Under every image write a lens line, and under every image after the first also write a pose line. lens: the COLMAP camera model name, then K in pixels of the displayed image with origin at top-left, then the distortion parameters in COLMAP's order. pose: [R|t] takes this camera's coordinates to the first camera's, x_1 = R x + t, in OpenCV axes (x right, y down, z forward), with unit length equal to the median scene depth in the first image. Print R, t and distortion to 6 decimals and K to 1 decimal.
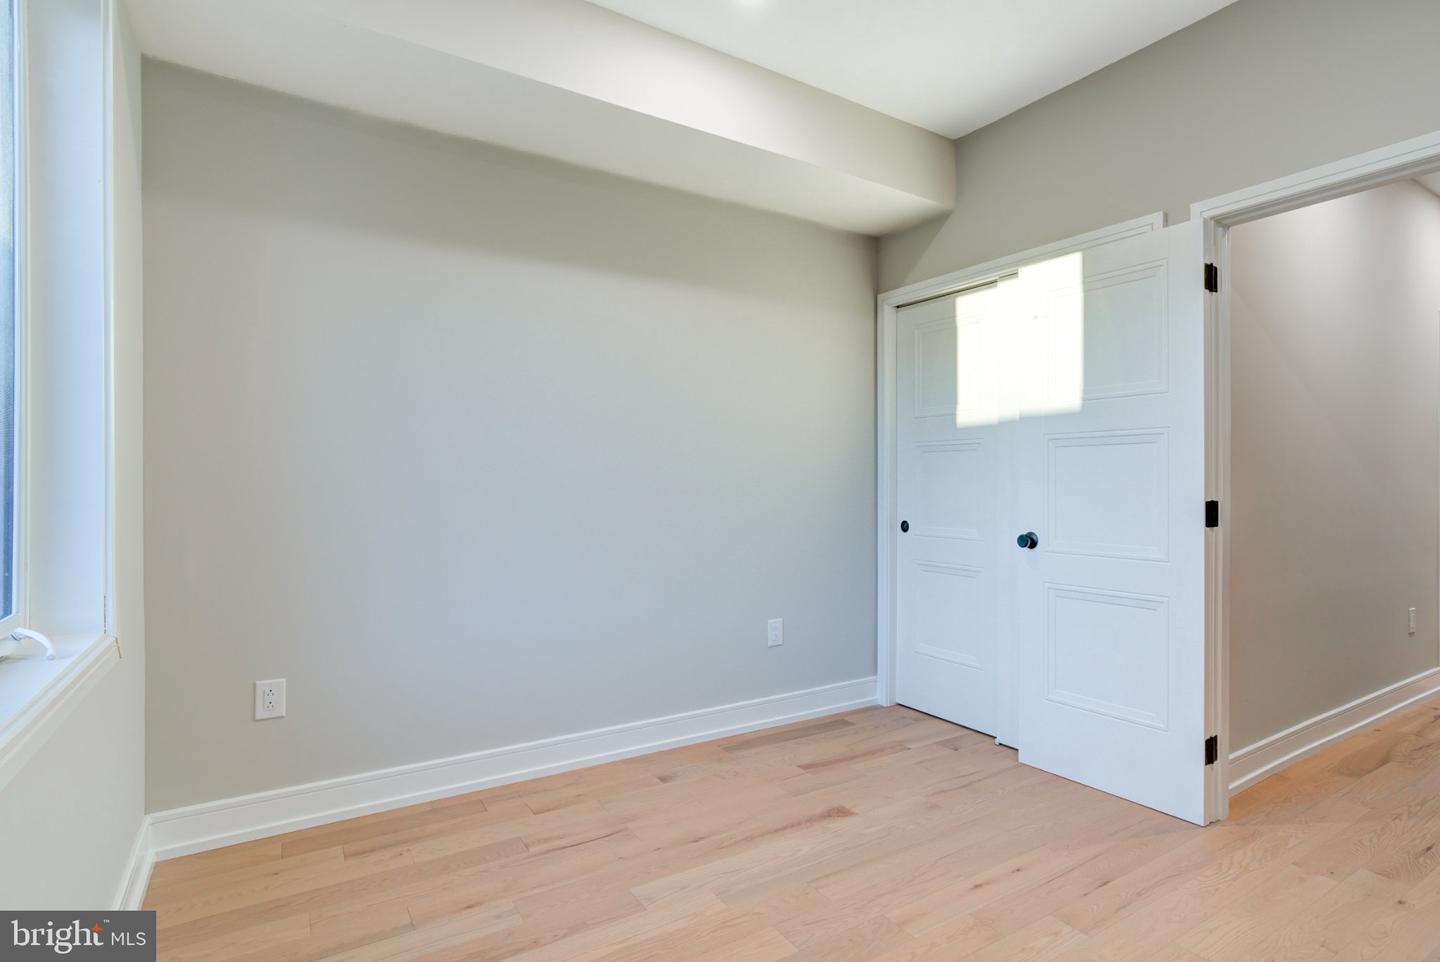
lens RADIAL K [[740.7, 0, 718.5], [0, 740.7, 477.5], [0, 0, 1]] dist [-0.012506, 0.006945]
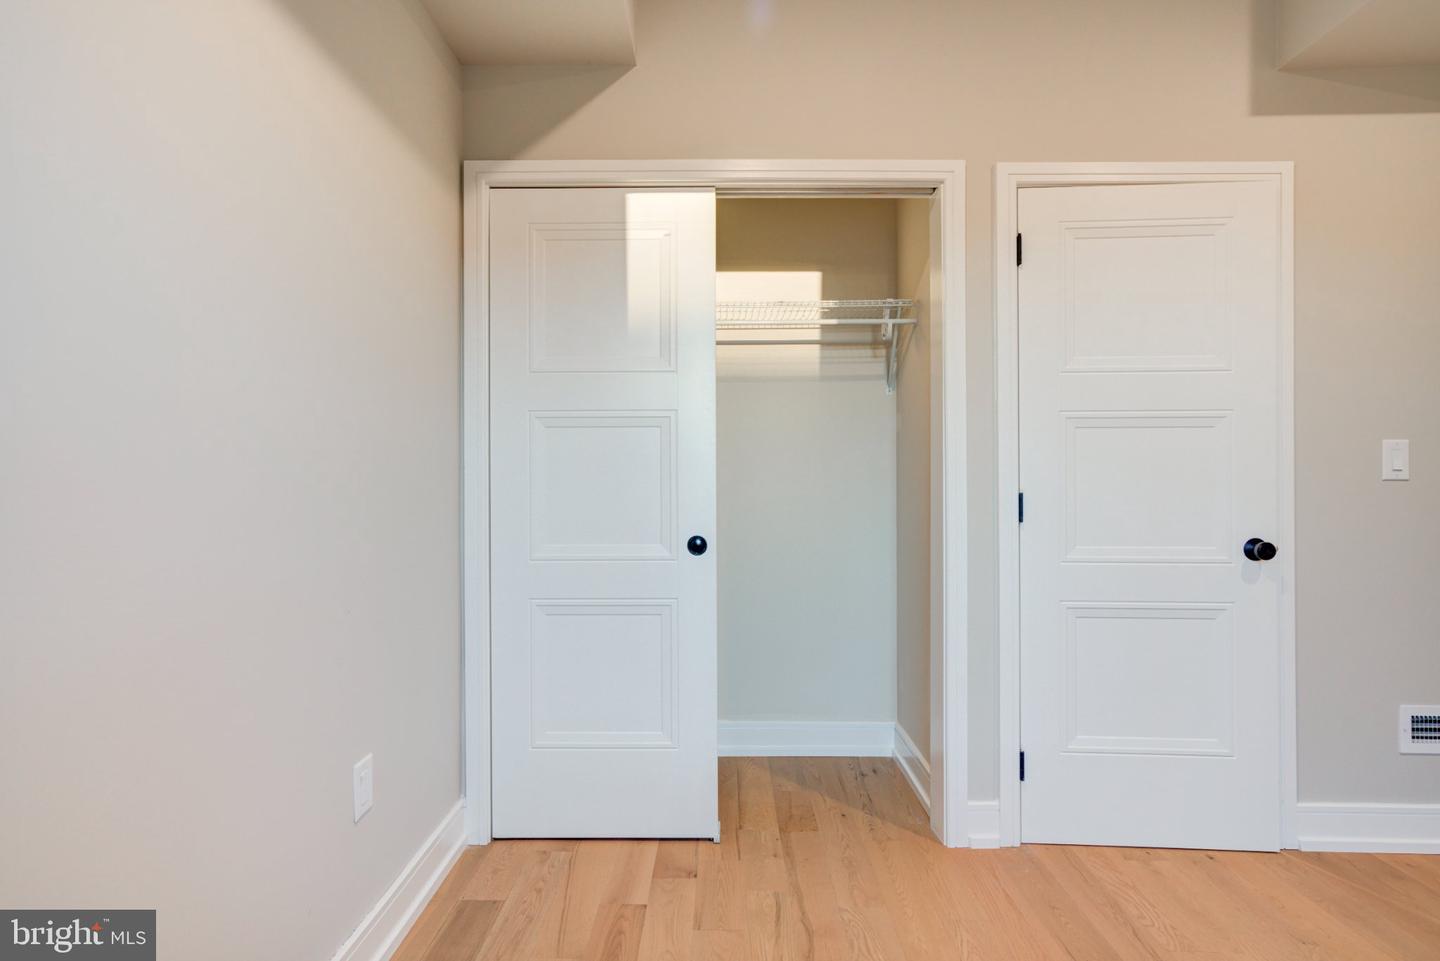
lens RADIAL K [[819.1, 0, 709.4], [0, 819.1, 474.4], [0, 0, 1]] dist [-0.037004, -0.000033]
pose [[0.544091, -0.014169, 0.838906, -0.253206], [0.001930, 0.999876, 0.015636, -0.005685], [-0.839024, -0.006888, 0.544051, 0.535689]]
